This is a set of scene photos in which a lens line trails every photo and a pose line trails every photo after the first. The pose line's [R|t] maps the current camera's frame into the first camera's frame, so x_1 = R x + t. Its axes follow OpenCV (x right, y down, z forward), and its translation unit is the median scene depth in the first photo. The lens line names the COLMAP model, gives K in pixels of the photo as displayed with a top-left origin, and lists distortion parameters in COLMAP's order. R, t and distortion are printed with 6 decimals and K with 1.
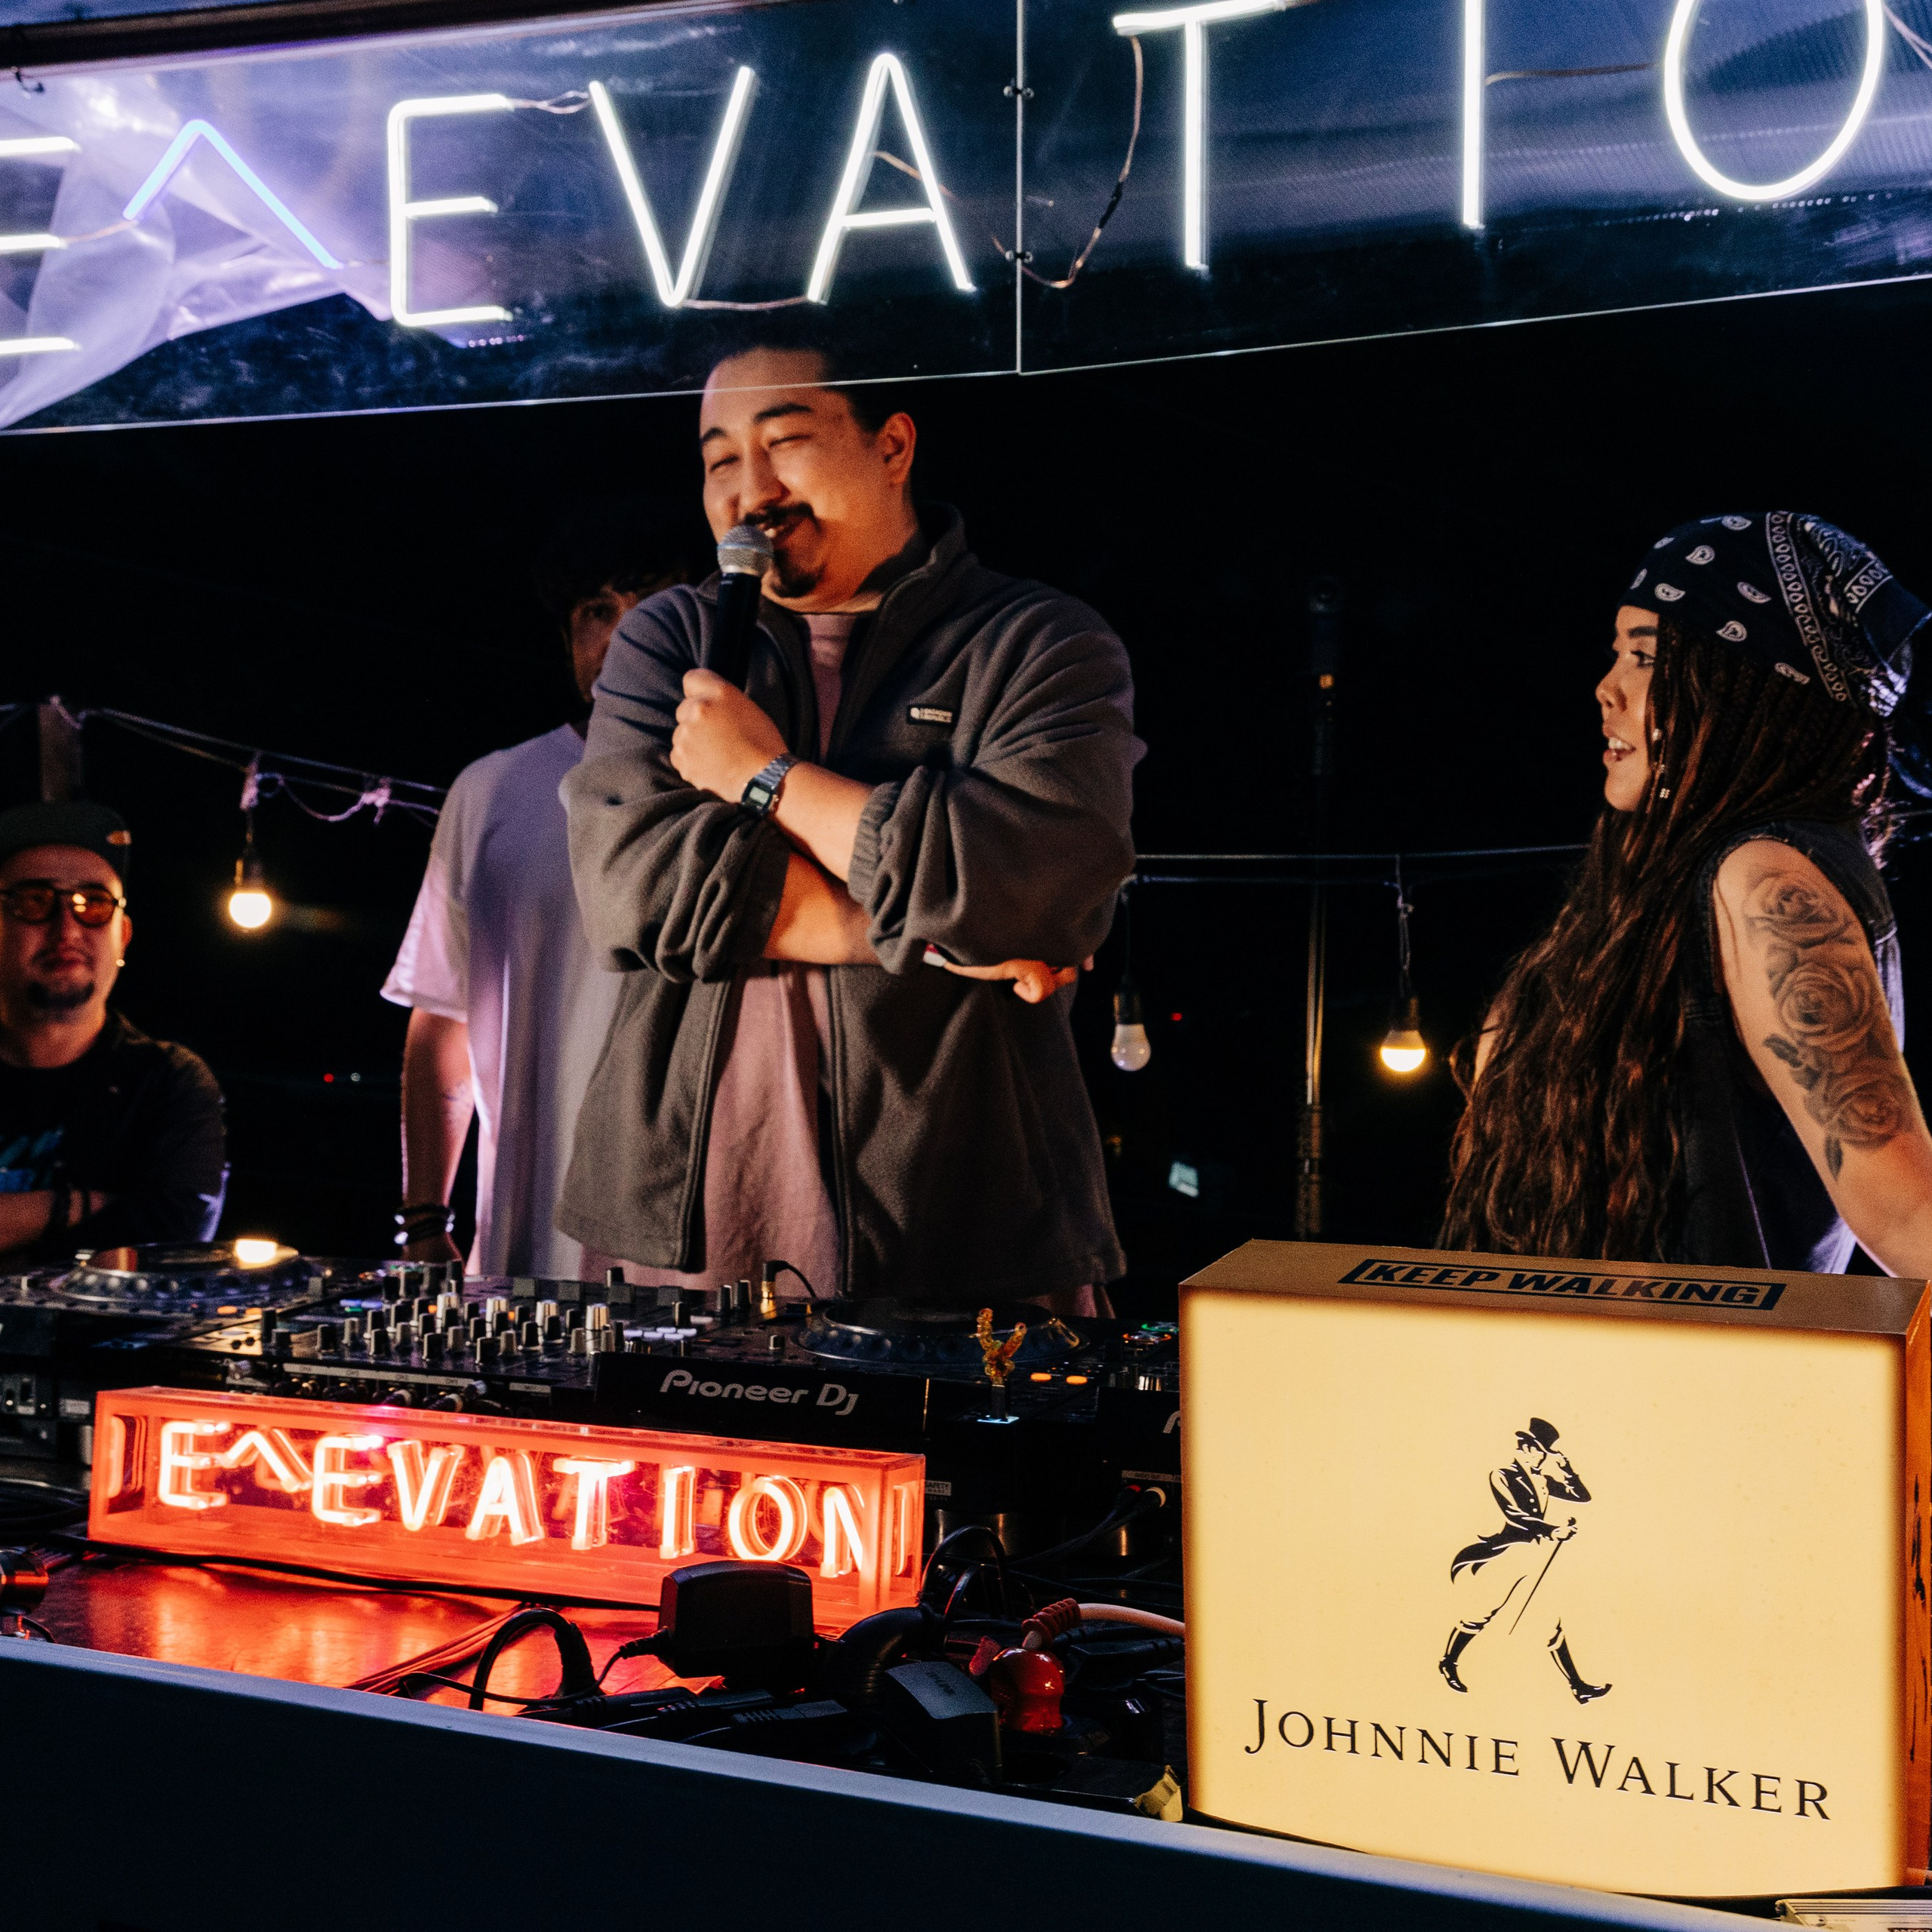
lens RADIAL K [[2821.1, 0, 952.7], [0, 2821.1, 968.5], [0, 0, 1]] dist [-0.003245, 0.133428]
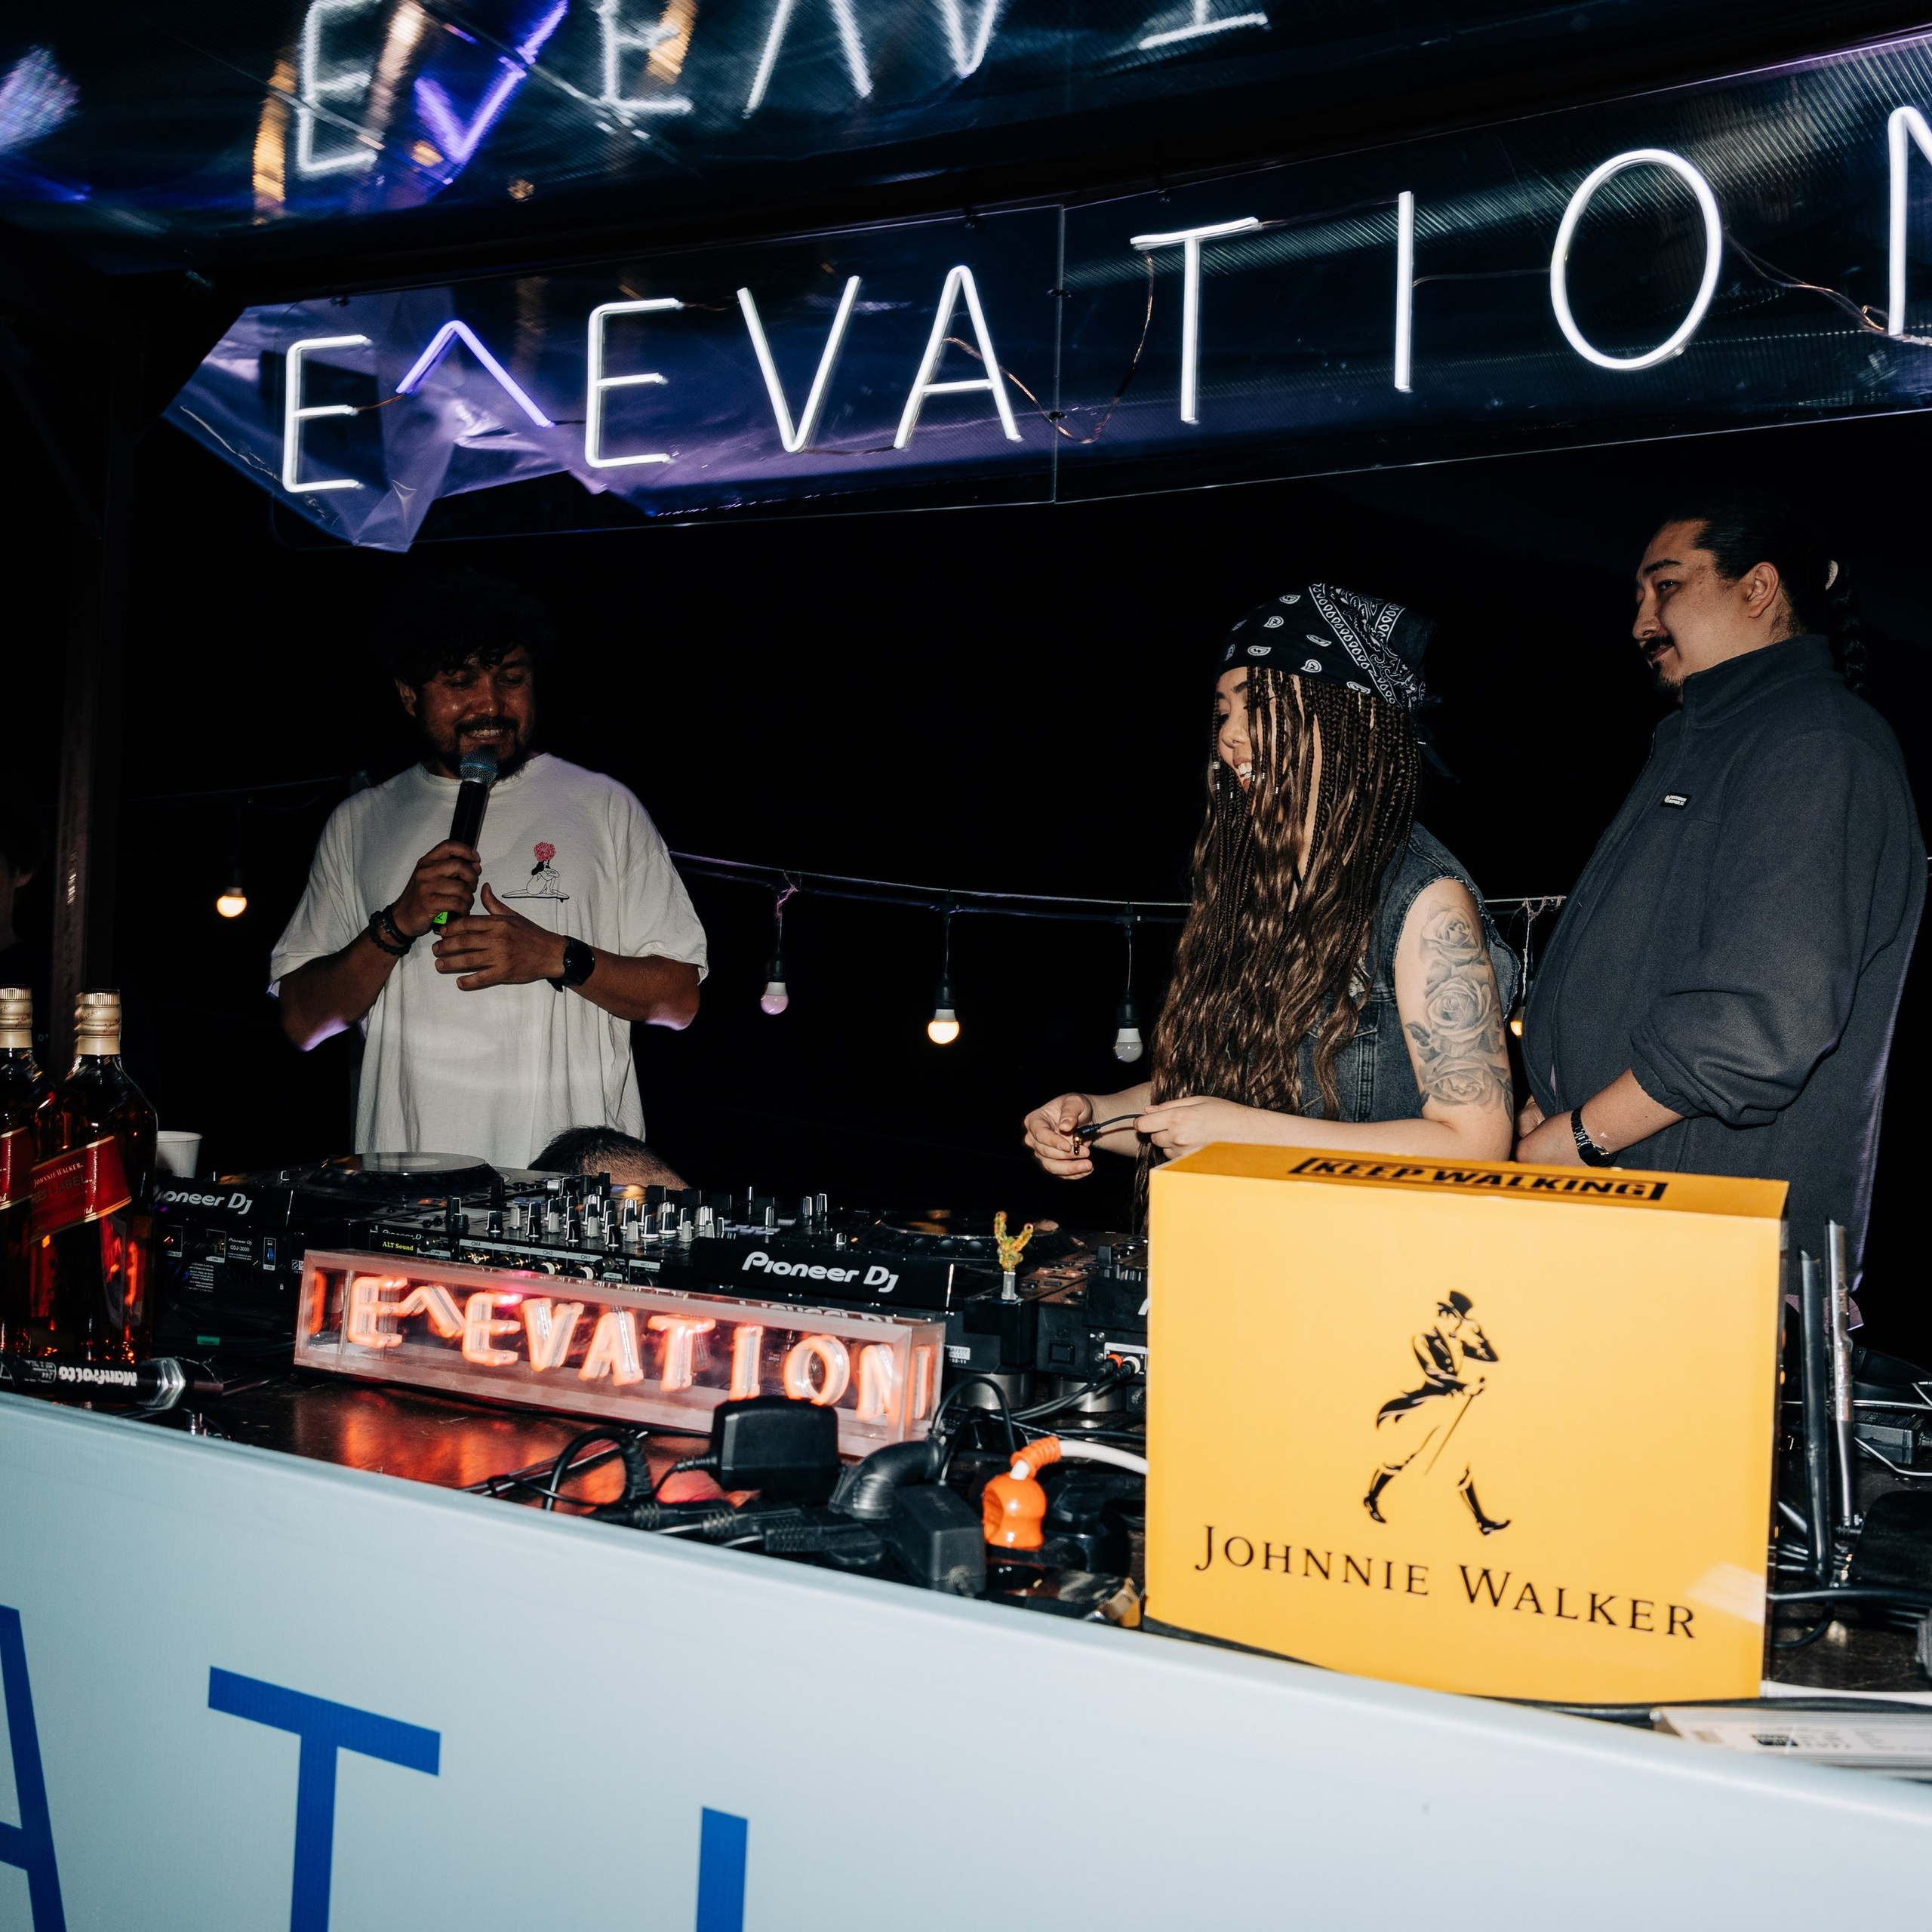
lens RADIAL K [[1948.5, 0, 966.0], [0, 1948.5, 966.0], [0, 0, 1]] dist [-0.108766, 0.121624]
pose [[0.999215, 0.029749, -0.026179, 0.013892], [-0.030493, 0.999129, -0.028502, 0.033239], [0.025308, 0.029278, 0.999251, 0.119808]]
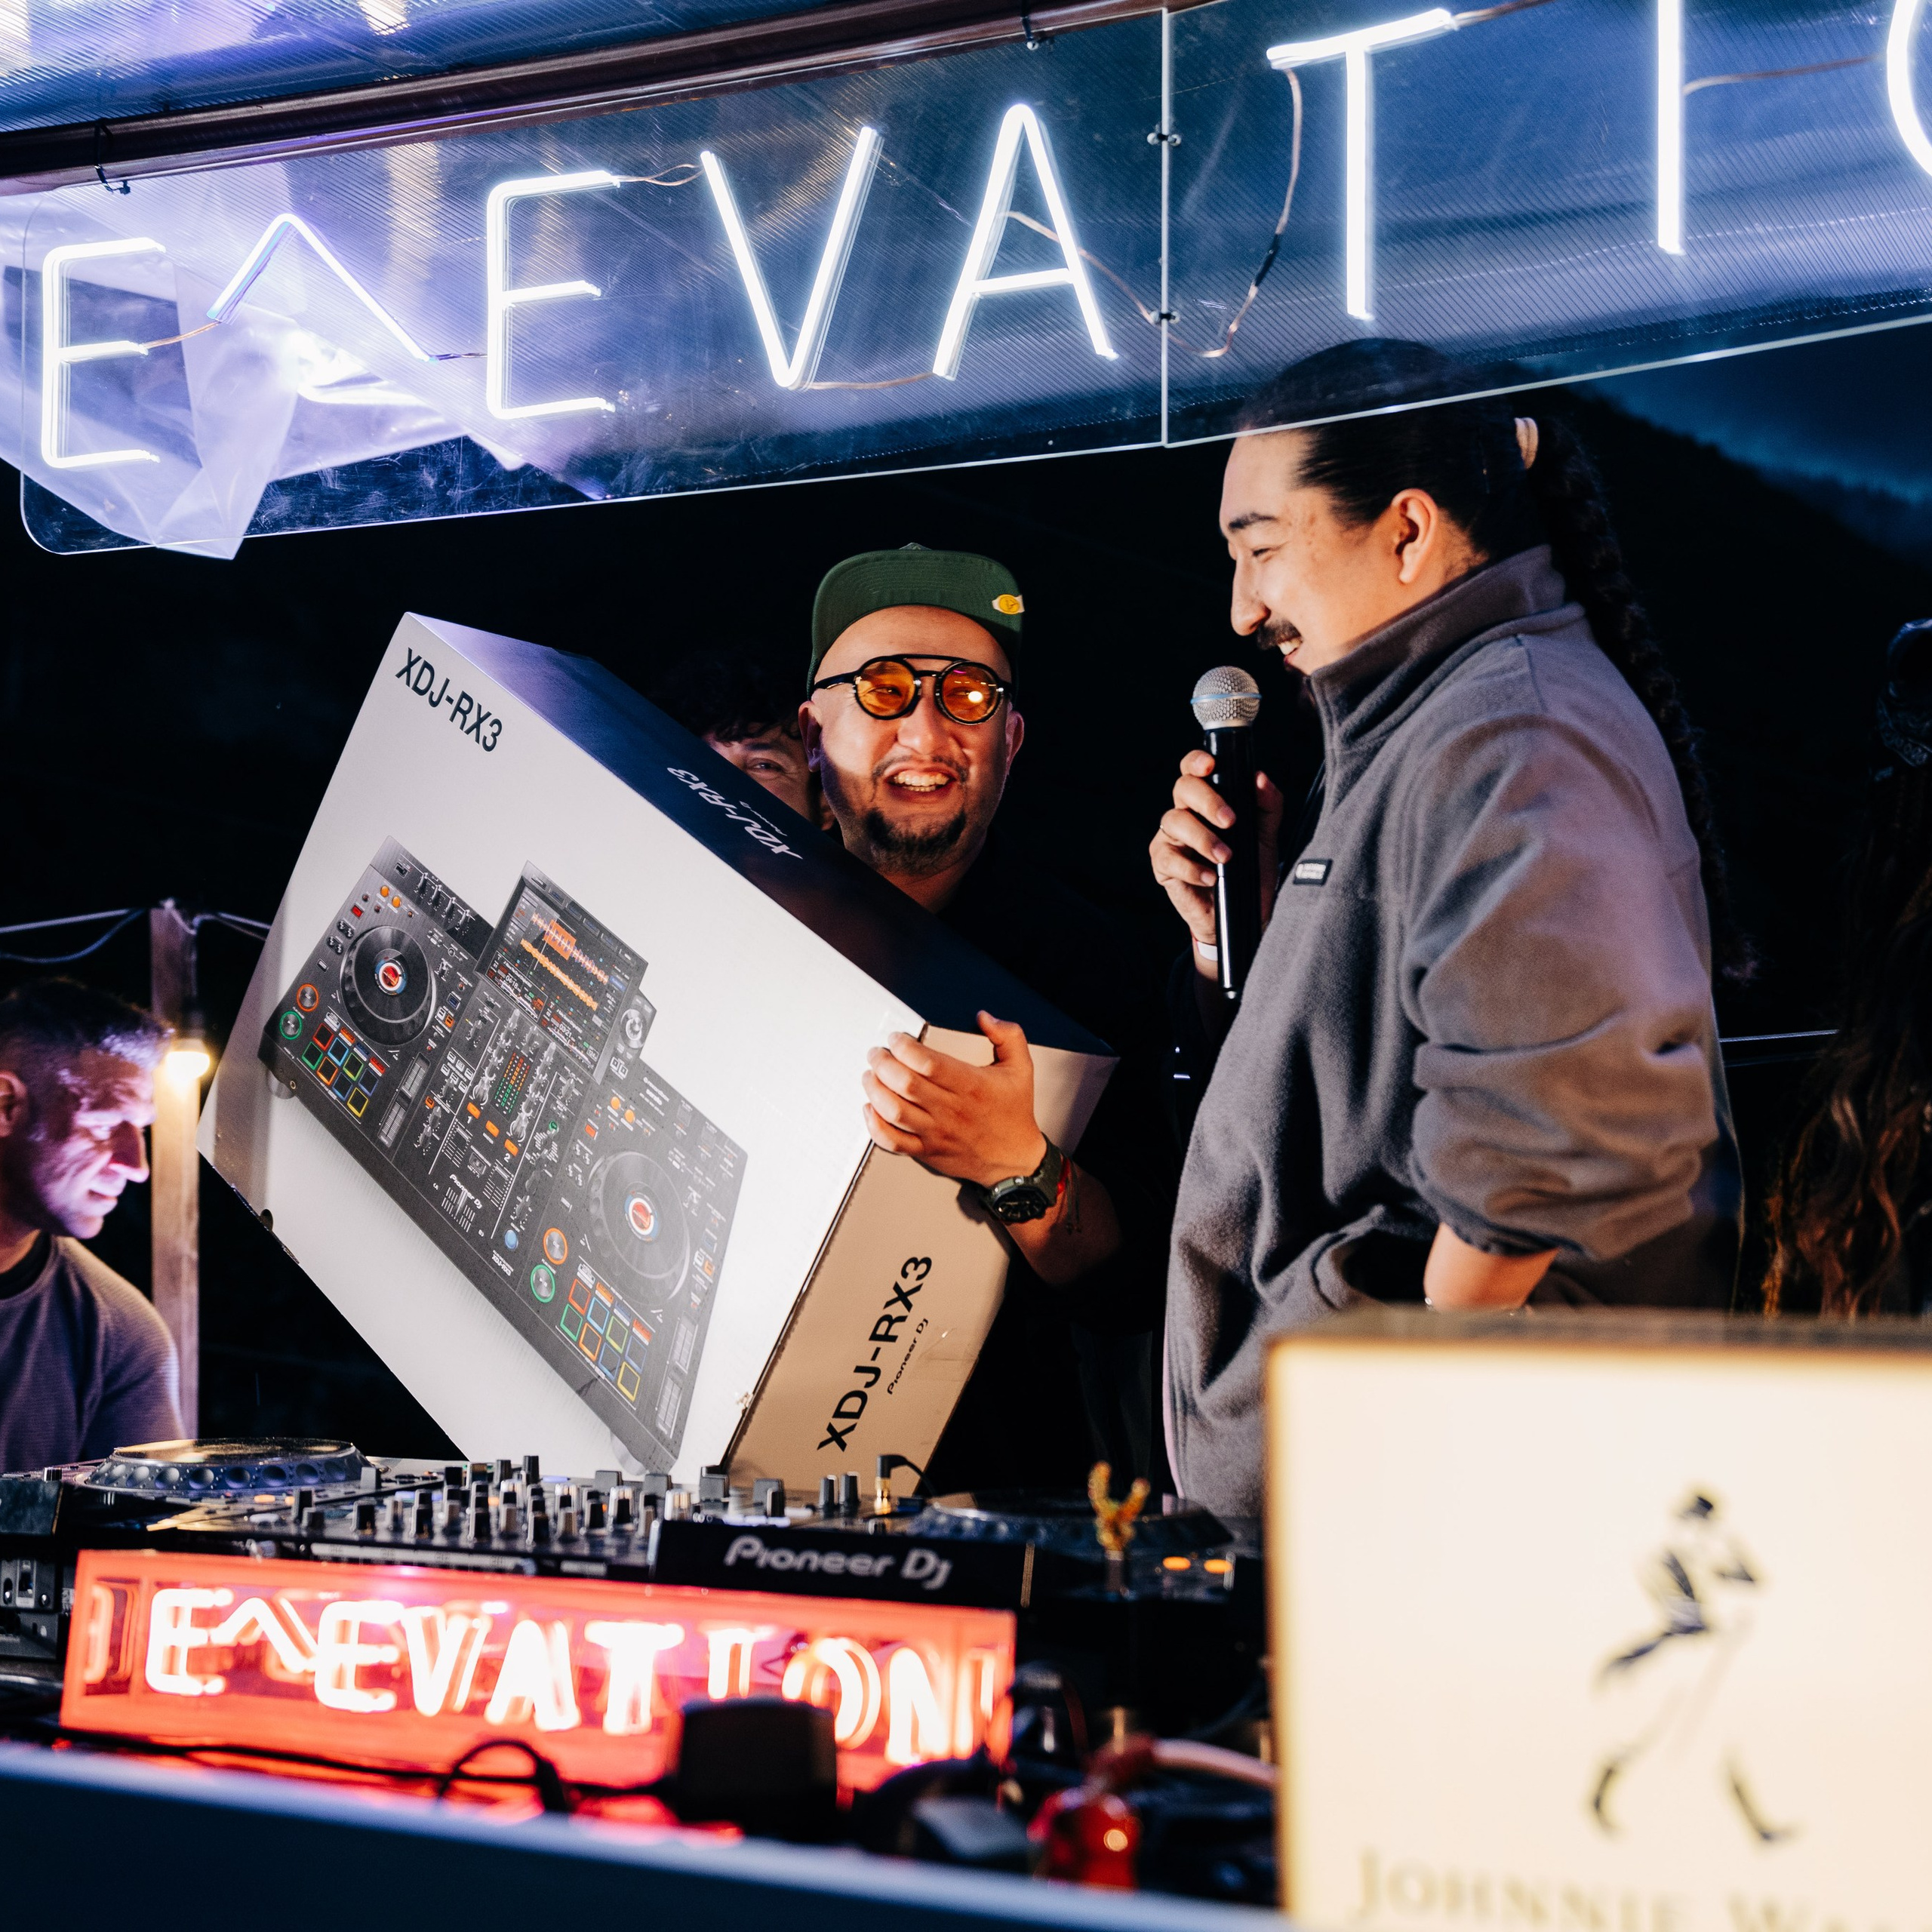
lens RADIAL K [[3082.3, 0, 966.0], [0, 3082.3, 966.0], [0, 0, 1]] dist [0.040976, 0.226545]
pose [[0.996840, -0.002986, -0.079384, 0.041438], [-0.005719, 0.994003, -0.109199, 0.066001], [0.079234, 0.109308, 0.990845, 0.047899]]
